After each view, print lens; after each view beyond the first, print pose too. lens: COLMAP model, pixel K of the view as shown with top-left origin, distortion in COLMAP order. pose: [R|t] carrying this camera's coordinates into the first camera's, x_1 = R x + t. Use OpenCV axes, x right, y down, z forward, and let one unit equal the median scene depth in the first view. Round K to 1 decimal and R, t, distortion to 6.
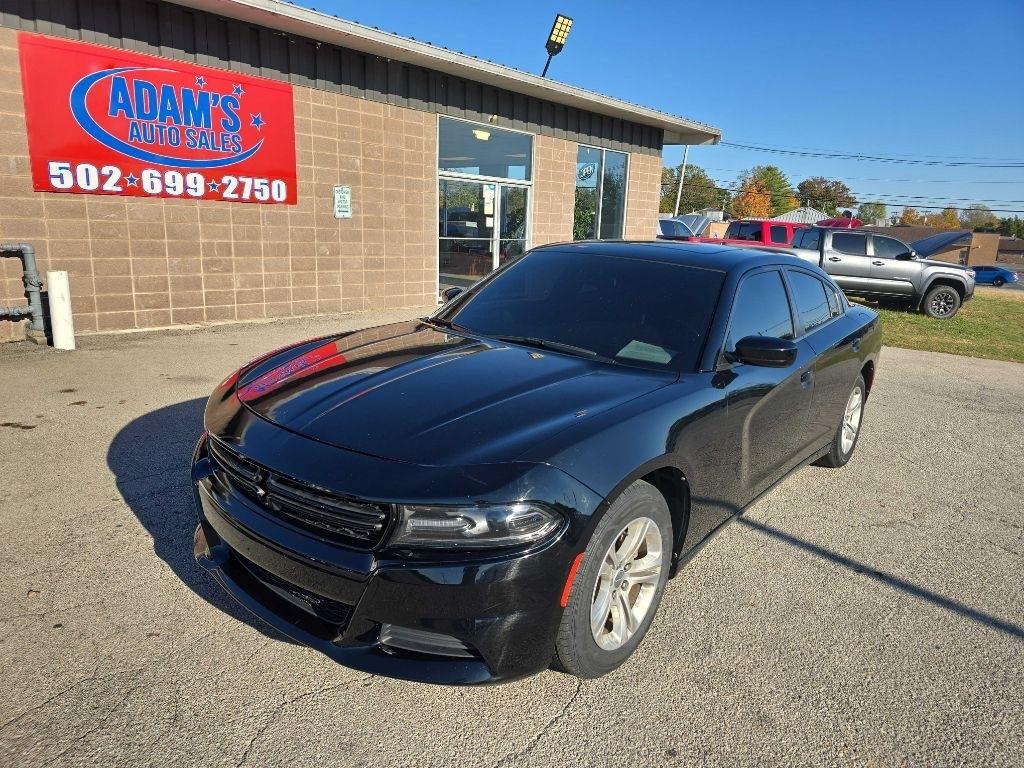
lens RADIAL K [[678.9, 0, 513.8], [0, 678.9, 379.2], [0, 0, 1]] dist [0.066487, -0.064932]
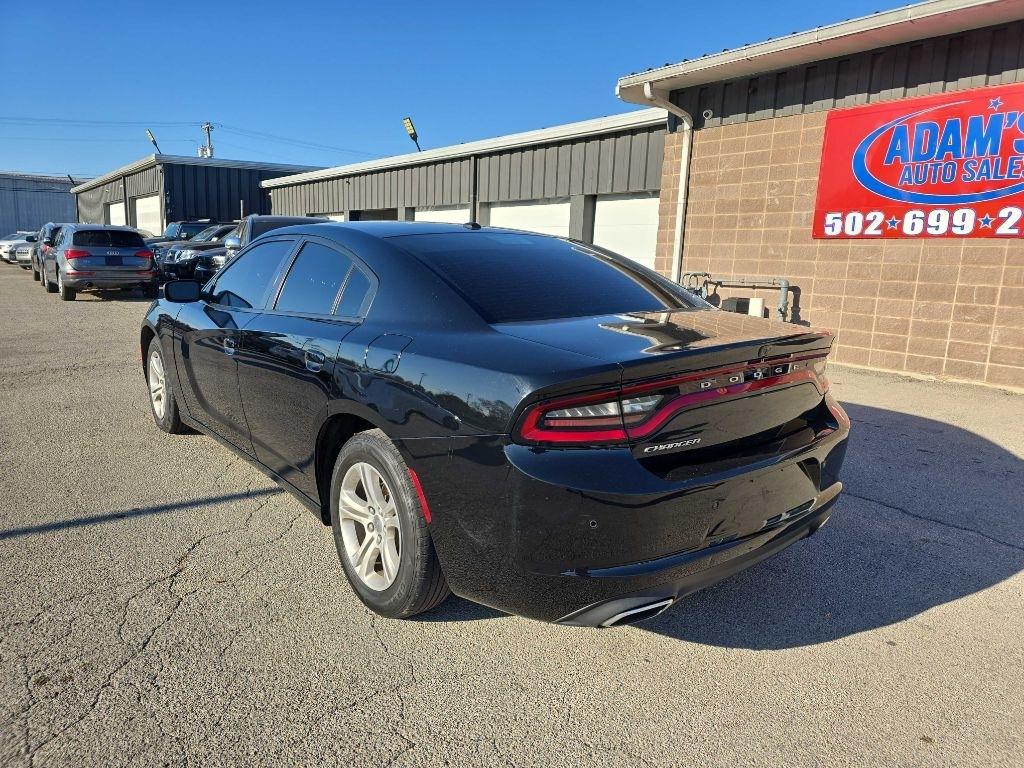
lens RADIAL K [[674.7, 0, 509.4], [0, 674.7, 383.0], [0, 0, 1]] dist [0.063196, -0.061538]
pose [[-0.191264, 0.136782, -0.971961, 0.539104], [-0.252878, 0.949948, 0.183446, -0.099145], [0.948404, 0.280874, -0.147102, 0.634781]]
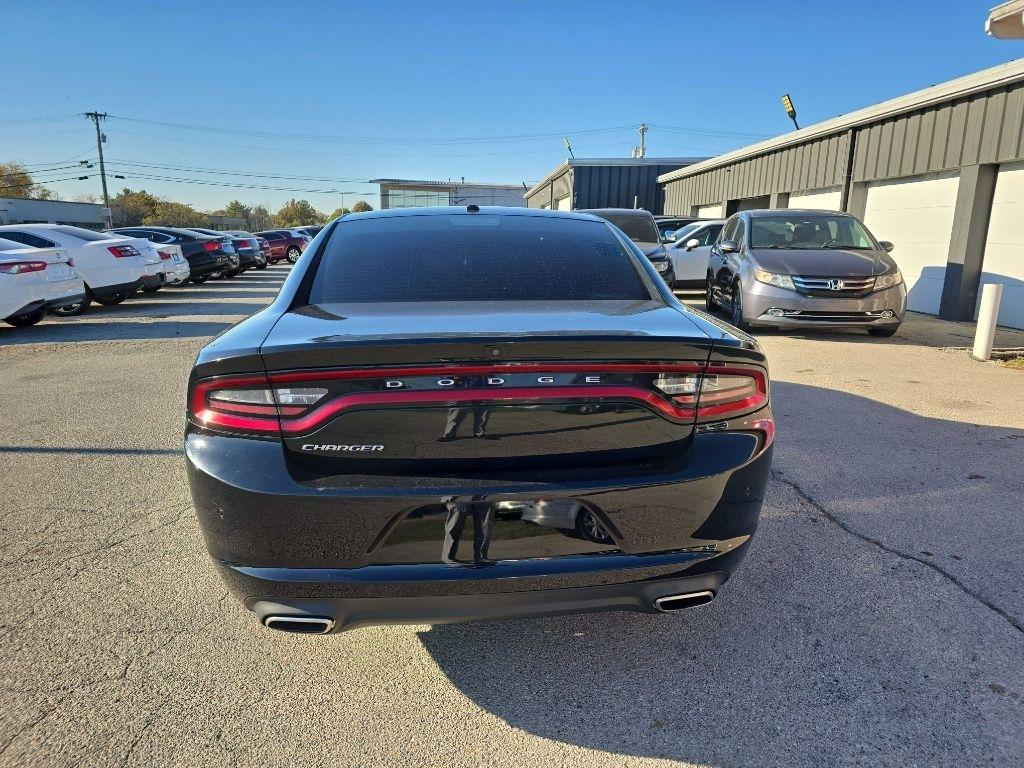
lens RADIAL K [[687.4, 0, 512.0], [0, 687.4, 384.0], [0, 0, 1]] dist [0.040444, -0.039830]
pose [[-0.701491, 0.096266, -0.706147, 0.419135], [-0.200354, 0.924237, 0.325030, -0.144572], [0.683936, 0.369485, -0.629056, 0.812507]]
